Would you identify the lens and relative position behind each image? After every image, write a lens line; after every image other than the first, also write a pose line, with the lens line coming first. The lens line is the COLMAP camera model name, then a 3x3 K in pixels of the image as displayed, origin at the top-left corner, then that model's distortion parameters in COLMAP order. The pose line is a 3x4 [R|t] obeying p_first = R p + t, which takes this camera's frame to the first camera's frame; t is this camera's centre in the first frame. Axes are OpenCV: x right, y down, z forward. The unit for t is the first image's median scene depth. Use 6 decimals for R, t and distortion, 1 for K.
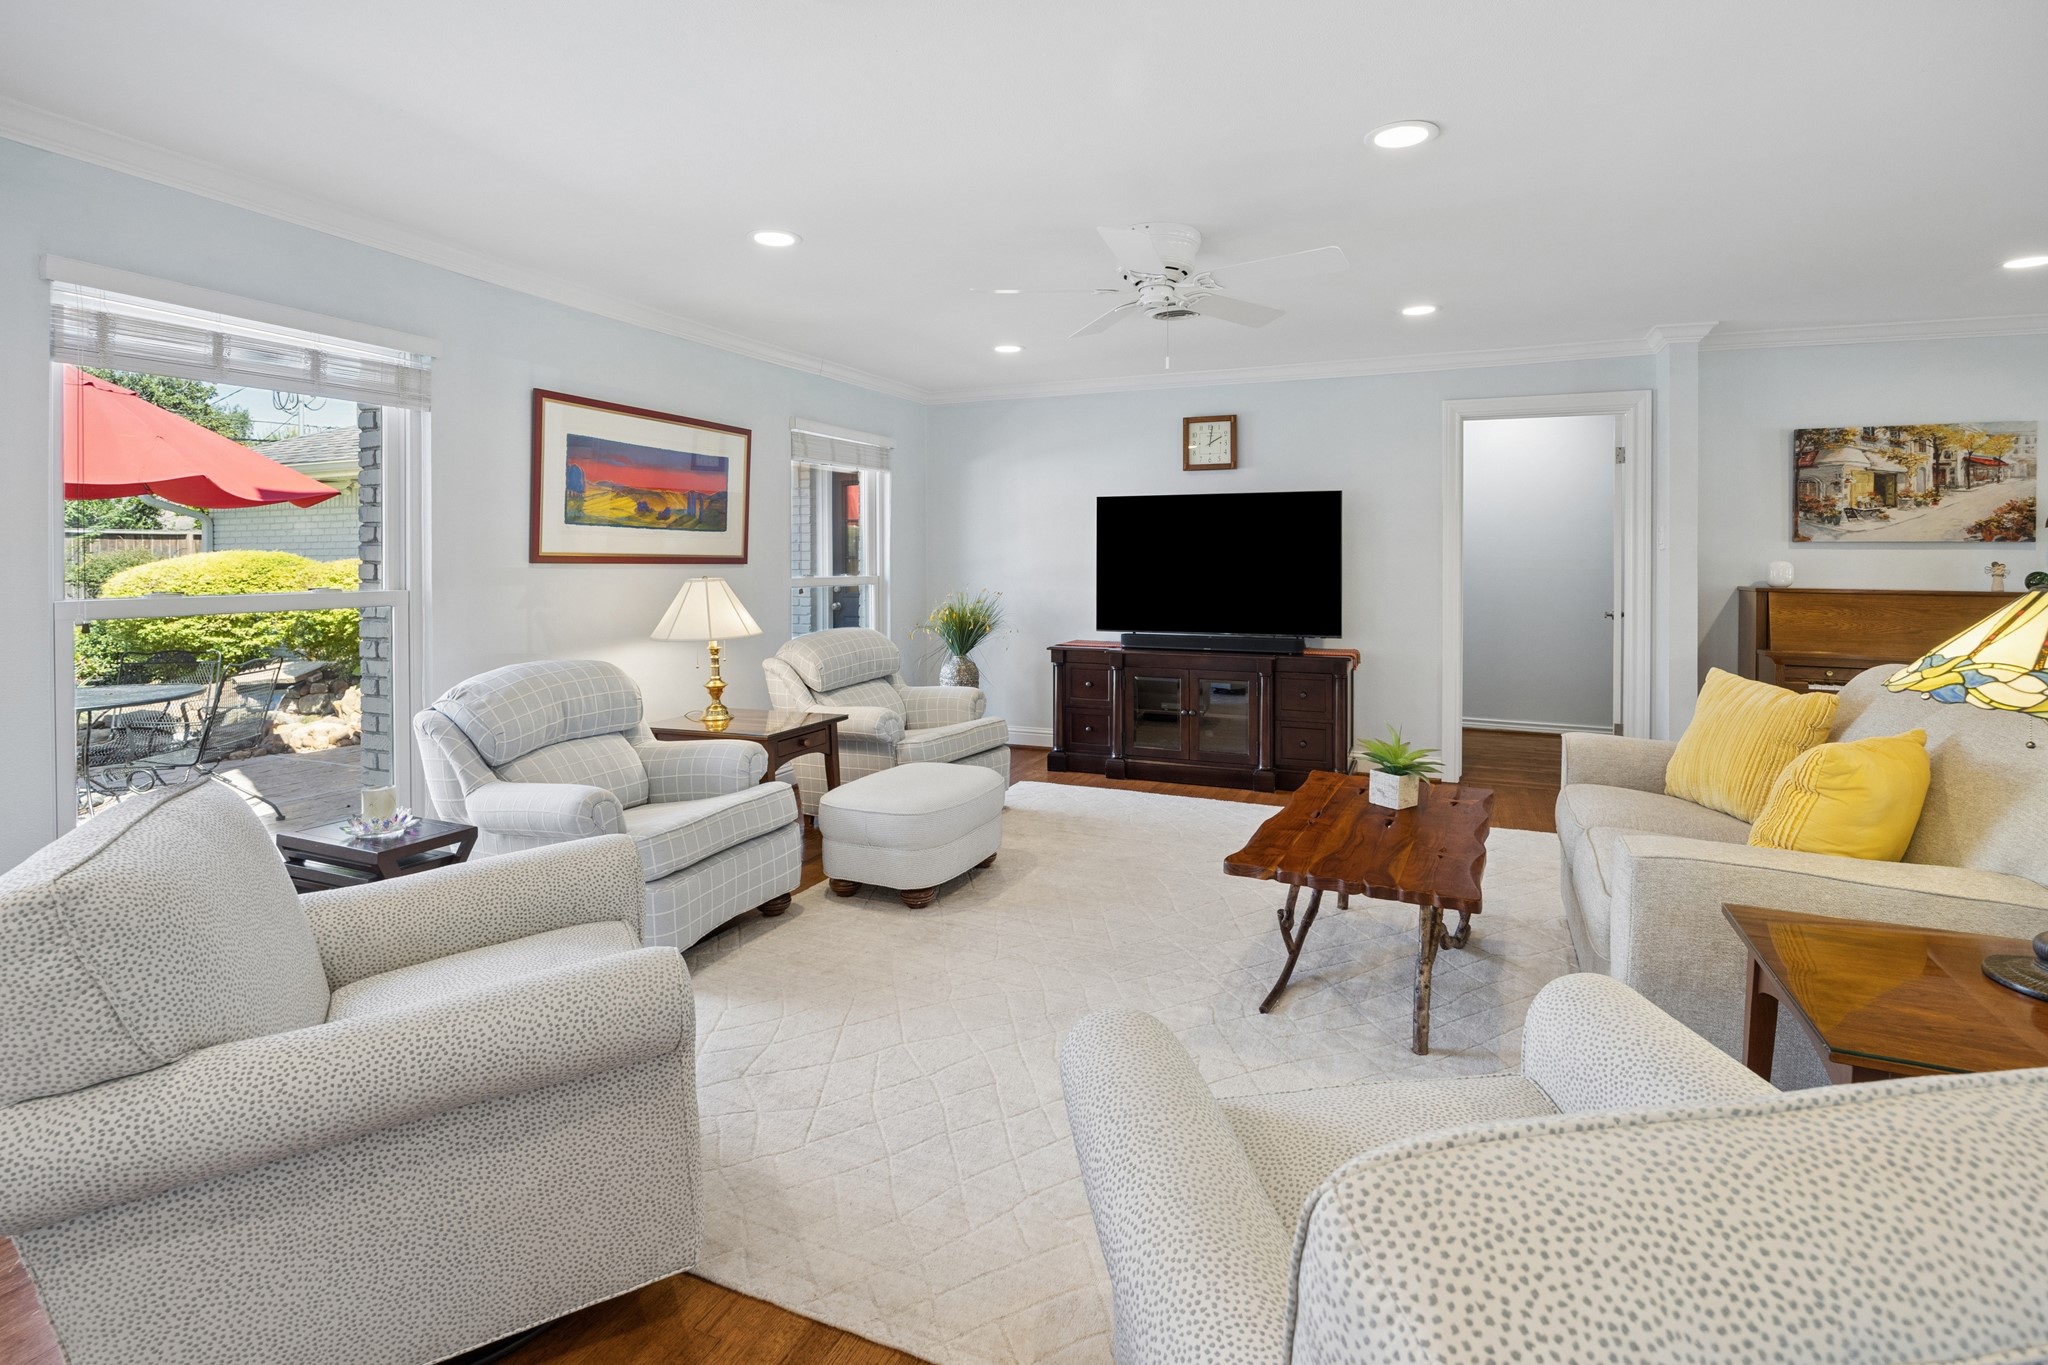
lens RADIAL K [[923.3, 0, 1012.7], [0, 923.3, 565.3], [0, 0, 1]] dist [-0.004554, -0.001501]
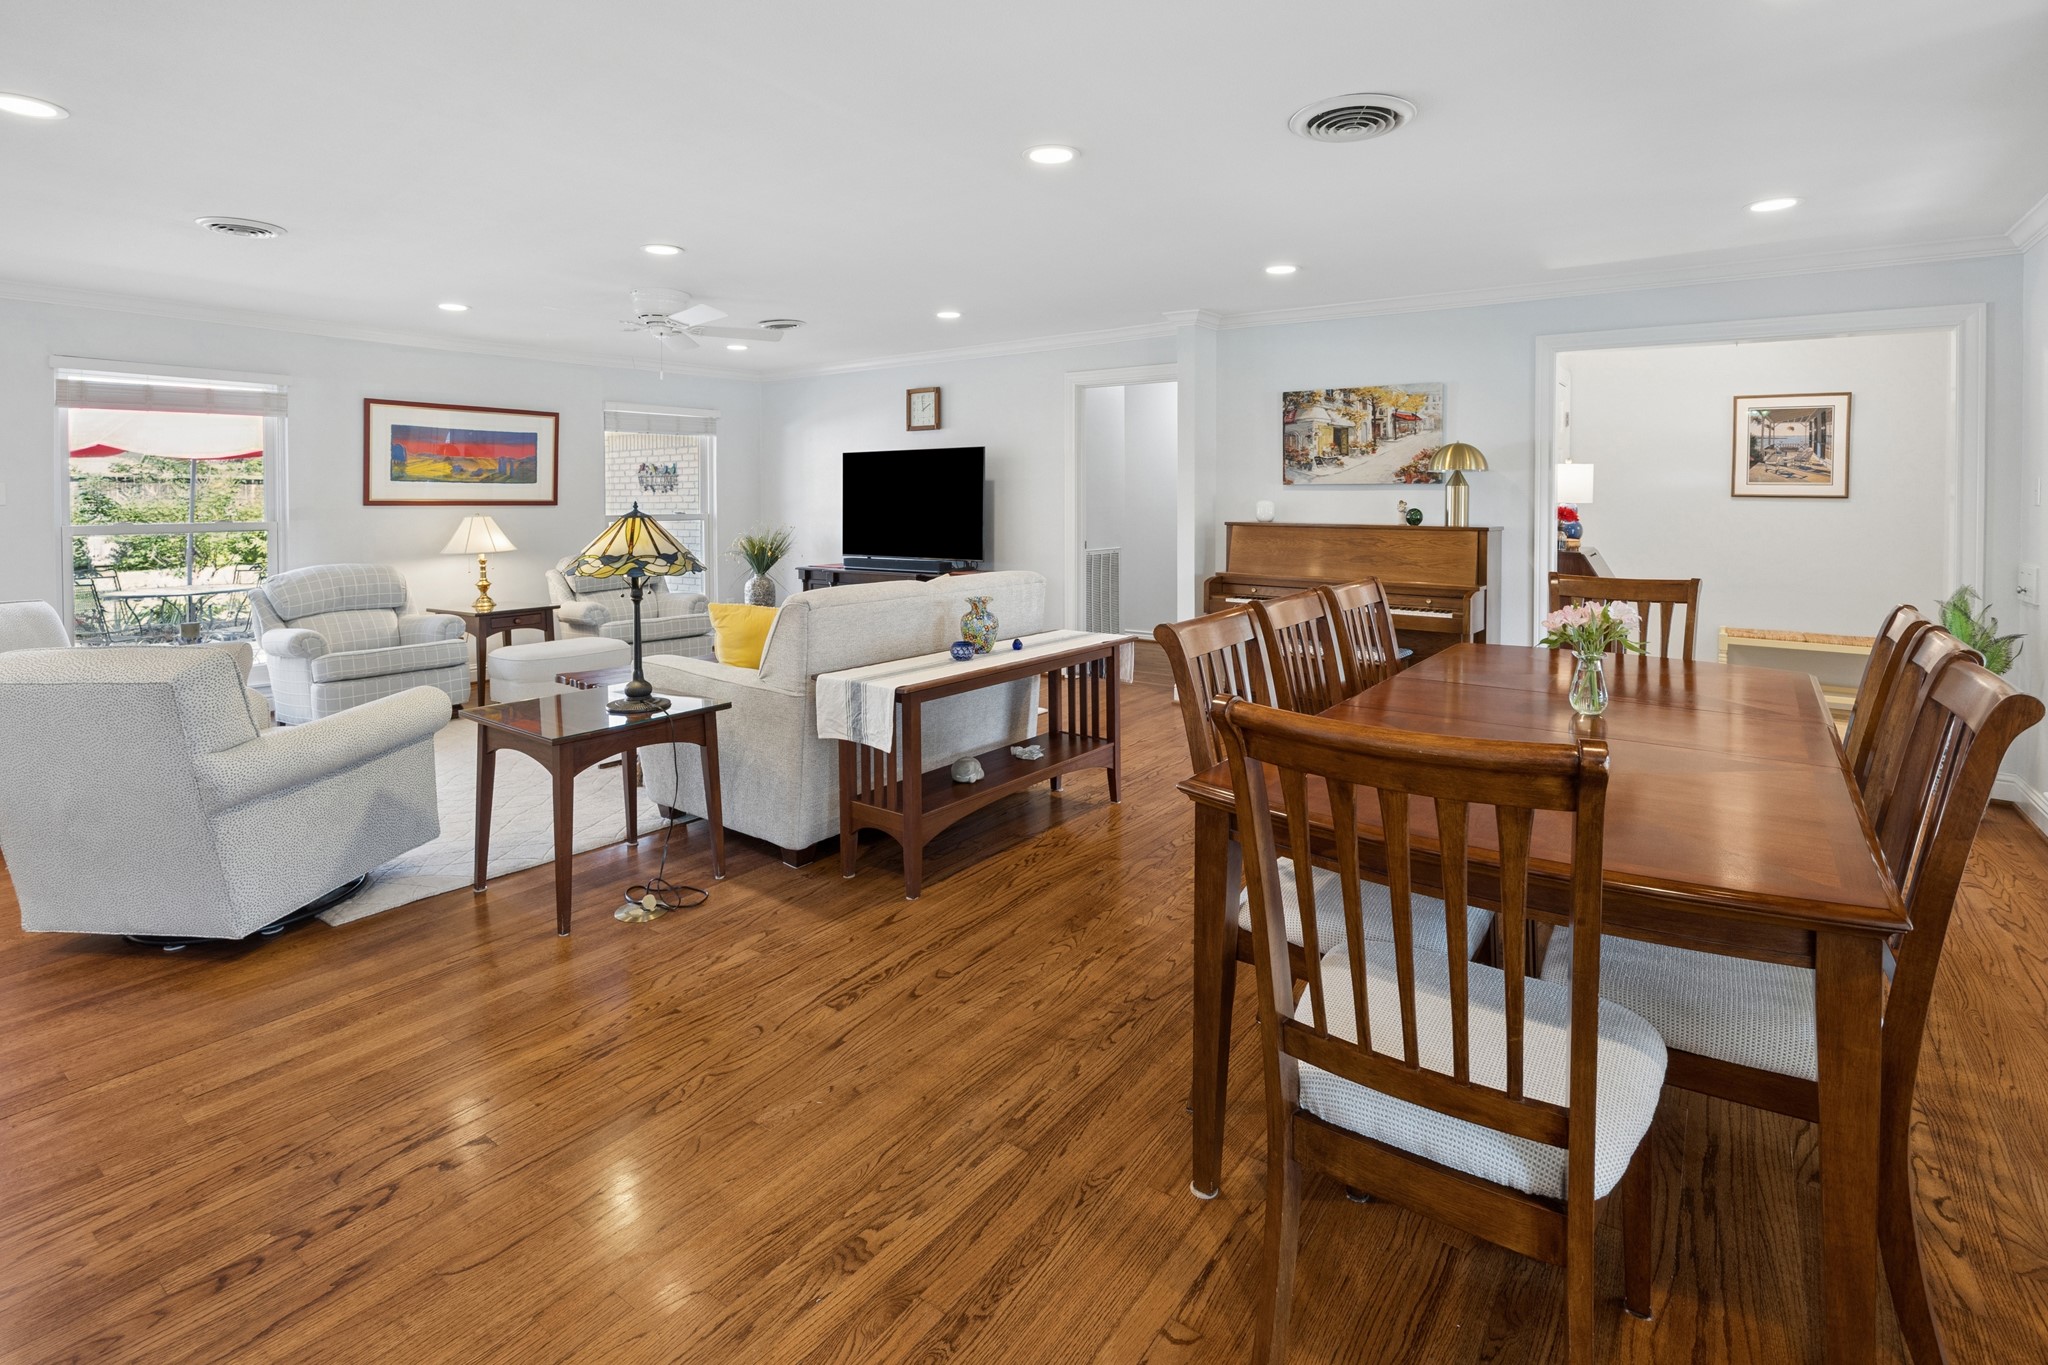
lens RADIAL K [[923.3, 0, 999.4], [0, 923.3, 511.9], [0, 0, 1]] dist [-0.004554, -0.001501]
pose [[0.975513, -0.001673, -0.219936, 0.770703], [0.003333, 0.999969, 0.007174, 0.000644], [0.219918, -0.007731, 0.975488, -0.282160]]
